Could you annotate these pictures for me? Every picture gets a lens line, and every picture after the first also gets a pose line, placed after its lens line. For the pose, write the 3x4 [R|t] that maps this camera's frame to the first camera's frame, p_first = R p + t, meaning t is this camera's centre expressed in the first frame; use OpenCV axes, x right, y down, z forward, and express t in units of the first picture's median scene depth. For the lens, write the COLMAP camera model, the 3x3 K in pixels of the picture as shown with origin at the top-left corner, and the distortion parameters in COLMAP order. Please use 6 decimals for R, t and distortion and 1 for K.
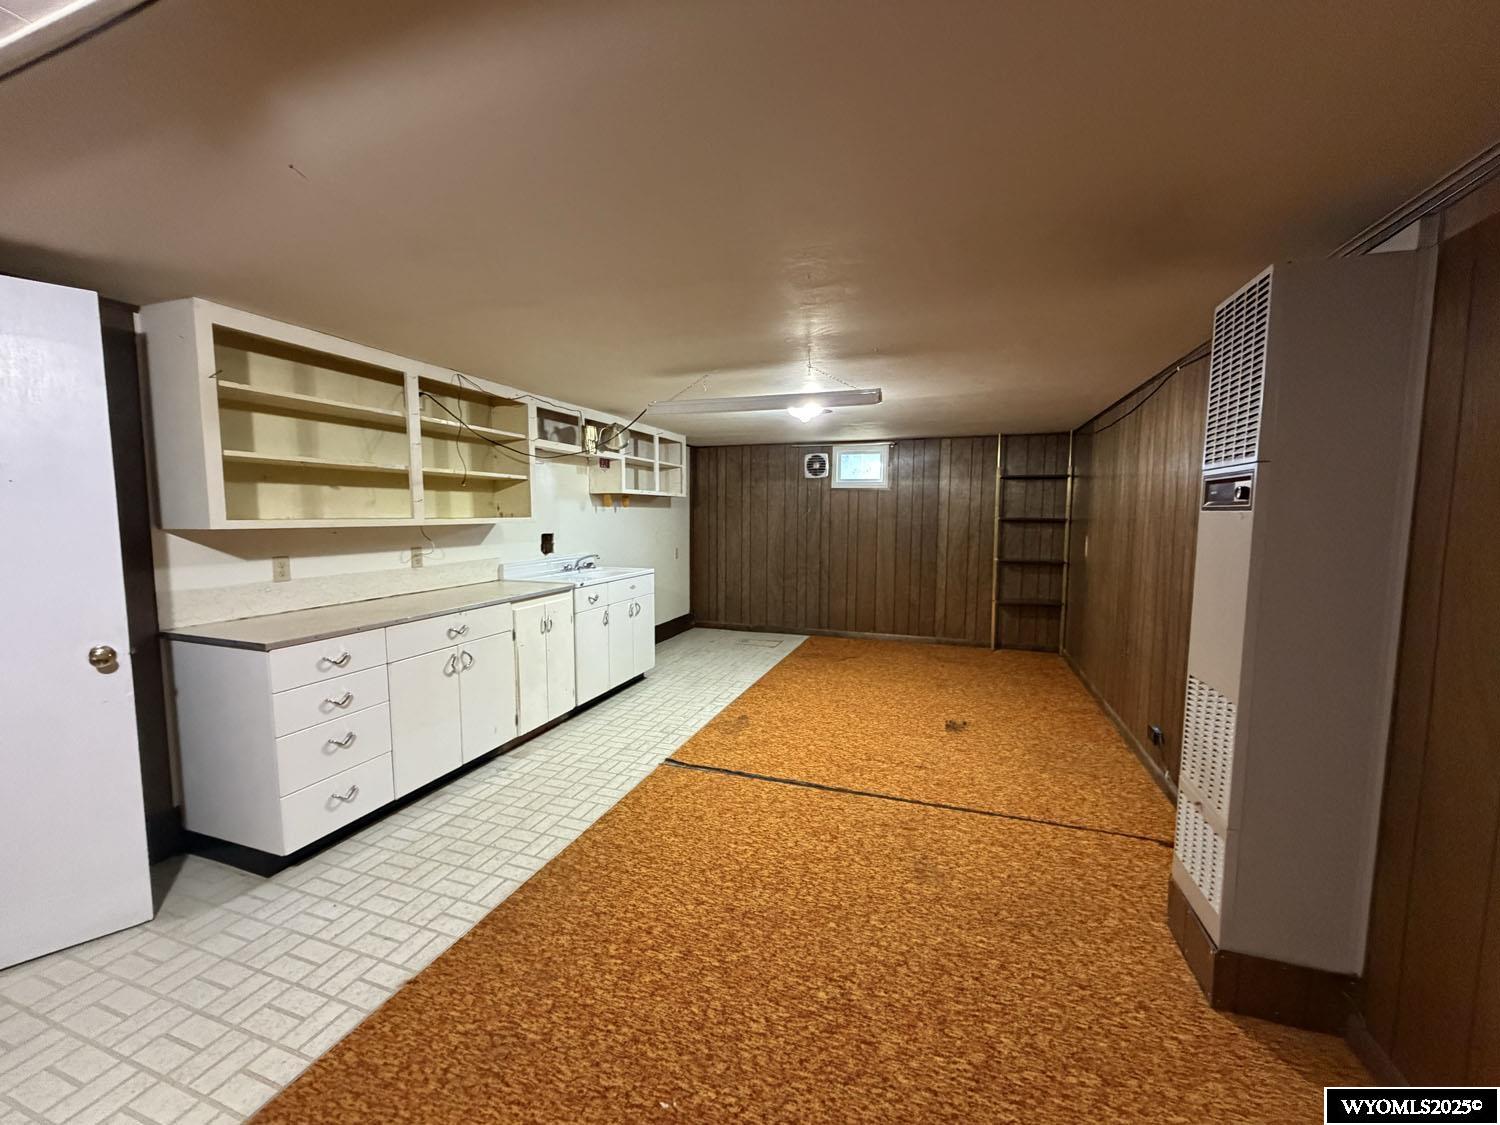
lens RADIAL K [[593.4, 0, 750.0], [0, 593.4, 562.5], [0, 0, 1]] dist [-0.000947, 0.000307]
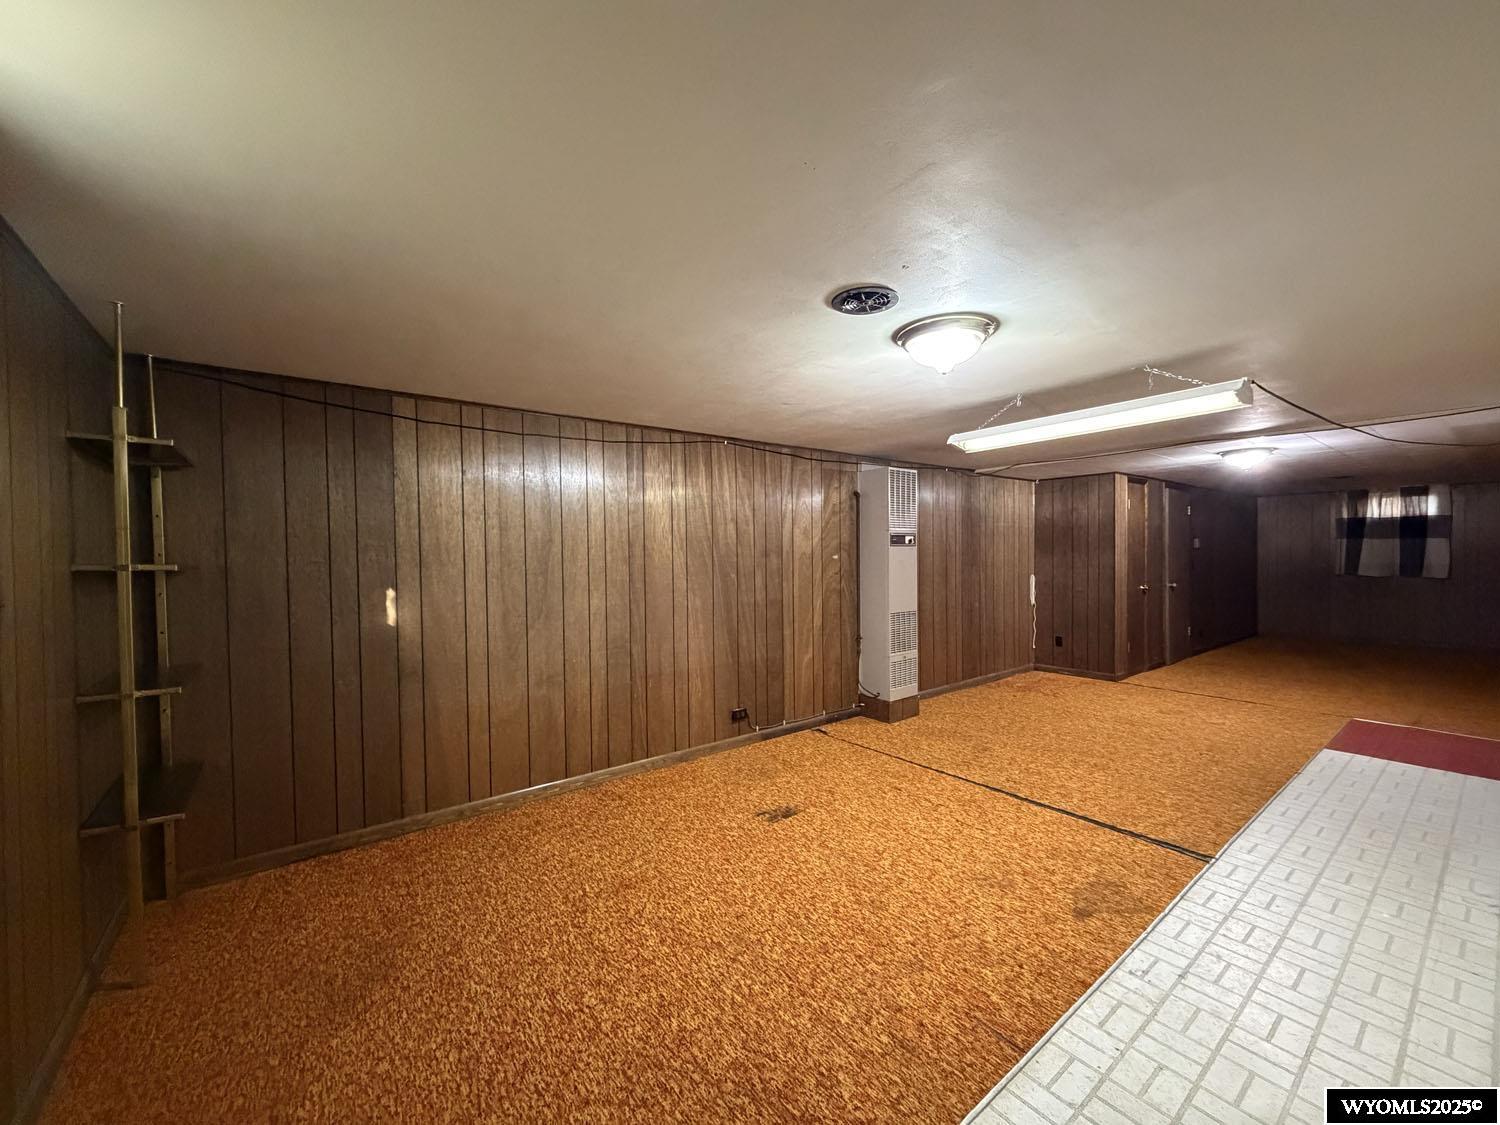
lens RADIAL K [[593.4, 0, 750.0], [0, 593.4, 562.5], [0, 0, 1]] dist [-0.000947, 0.000307]
pose [[-0.834950, -0.002069, 0.550322, -0.072242], [0.055114, 0.994651, 0.087359, -0.163373], [-0.547559, 0.103271, -0.830370, 2.049000]]
